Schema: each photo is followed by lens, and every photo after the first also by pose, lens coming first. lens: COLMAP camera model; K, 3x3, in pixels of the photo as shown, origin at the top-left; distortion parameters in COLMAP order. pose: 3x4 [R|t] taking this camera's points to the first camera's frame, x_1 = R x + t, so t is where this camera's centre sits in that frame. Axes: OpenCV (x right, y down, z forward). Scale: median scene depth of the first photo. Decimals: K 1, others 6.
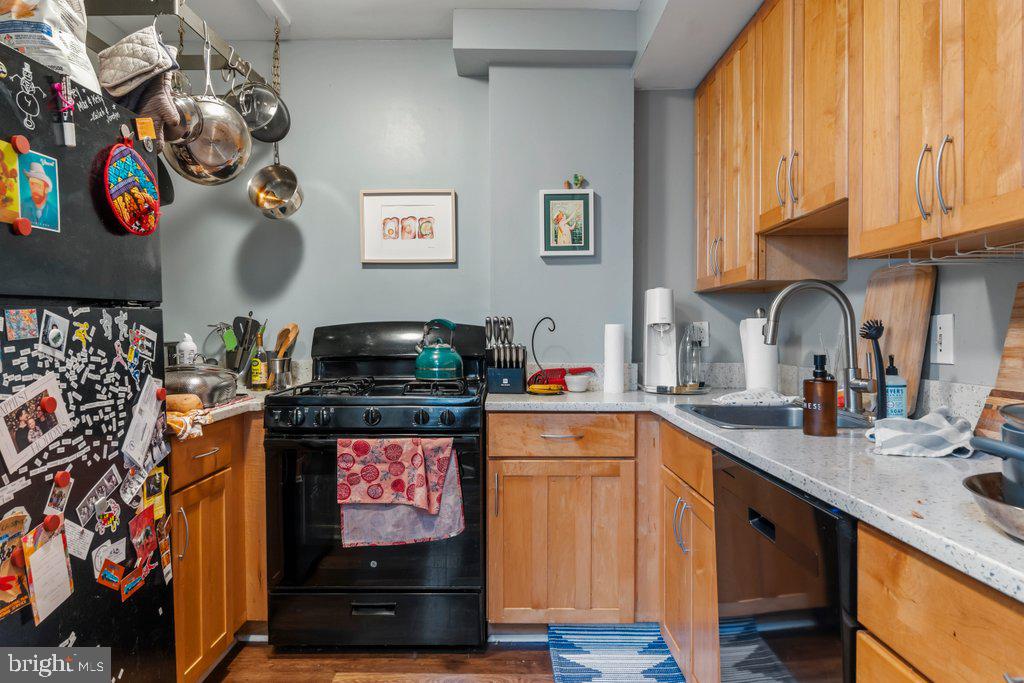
lens RADIAL K [[641.7, 0, 510.3], [0, 641.7, 339.3], [0, 0, 1]] dist [0.006754, 0.000089]
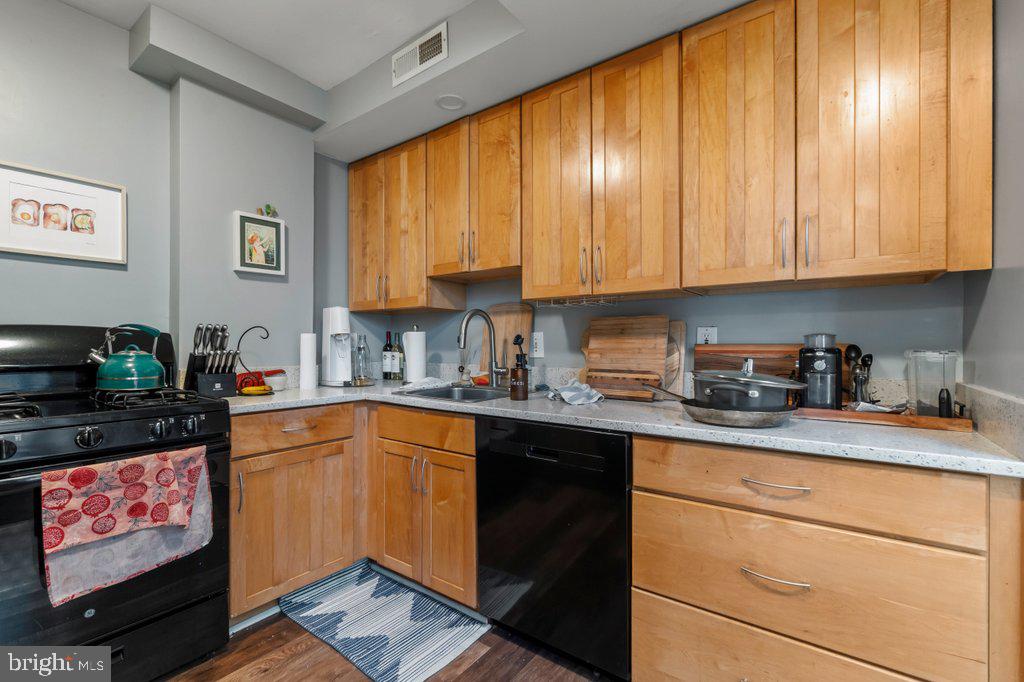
lens RADIAL K [[444.6, 0, 512.0], [0, 444.6, 341.0], [0, 0, 1]] dist [-0.002735, -0.000410]
pose [[0.599873, 0.006851, 0.800066, -0.338982], [0.003439, 0.999932, -0.011142, 0.001980], [-0.800088, 0.009435, 0.599809, 0.202041]]
